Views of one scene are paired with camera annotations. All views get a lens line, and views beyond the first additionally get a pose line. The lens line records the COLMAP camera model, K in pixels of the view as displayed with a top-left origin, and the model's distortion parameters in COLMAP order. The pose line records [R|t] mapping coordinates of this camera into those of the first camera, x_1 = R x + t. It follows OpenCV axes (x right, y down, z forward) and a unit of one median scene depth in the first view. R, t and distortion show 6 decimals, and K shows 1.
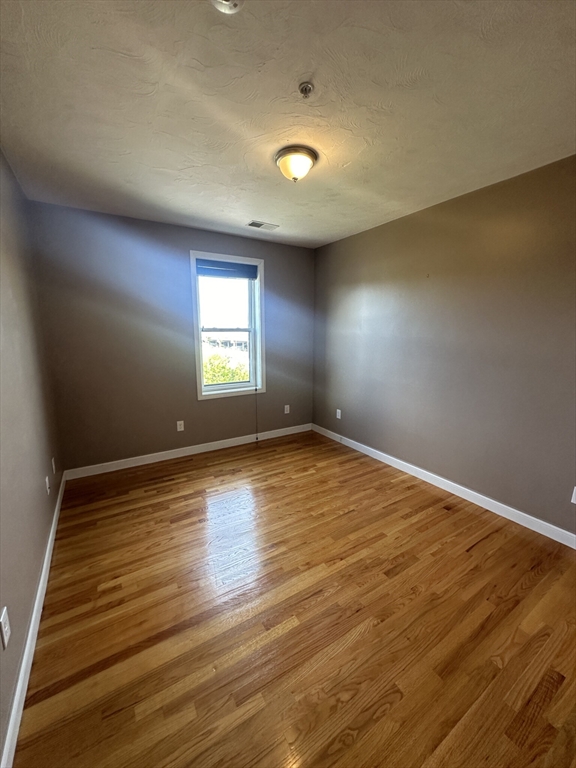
lens RADIAL K [[305.5, 0, 286.7], [0, 305.5, 378.9], [0, 0, 1]] dist [-0.004001, 0.000527]
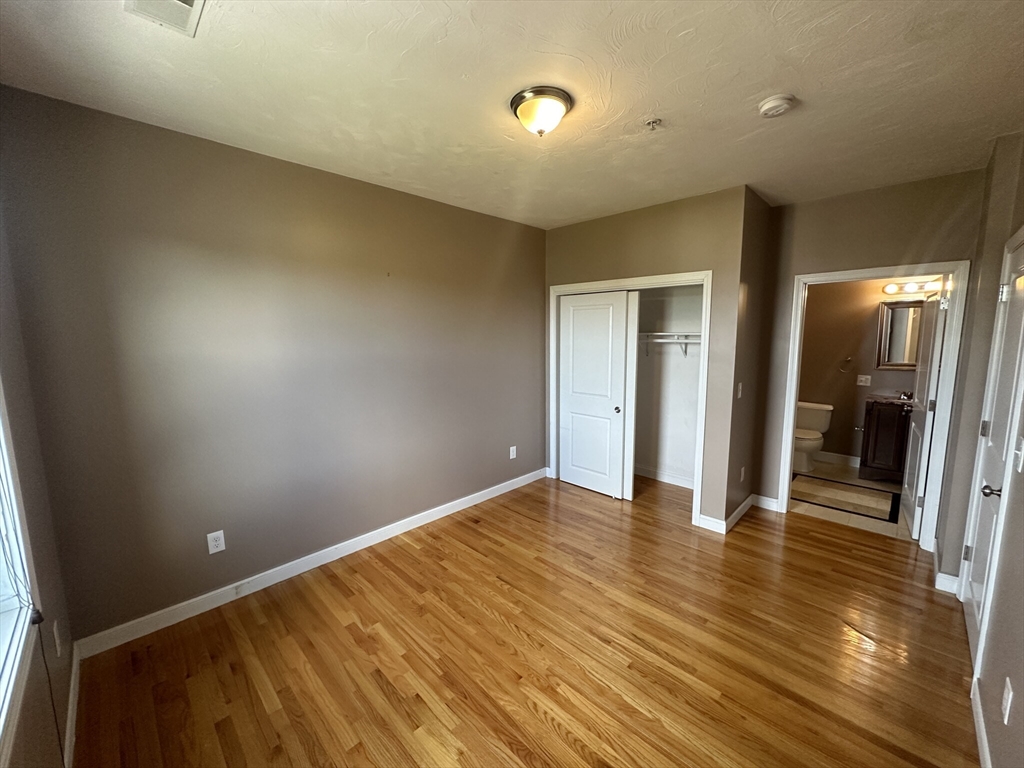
lens RADIAL K [[407.3, 0, 516.5], [0, 407.3, 374.5], [0, 0, 1]] dist [-0.004001, 0.000527]
pose [[-0.230701, -0.100825, 0.967787, -0.625563], [0.162983, 0.976561, 0.140591, -0.172594], [-0.959278, 0.190168, -0.208861, 0.921919]]
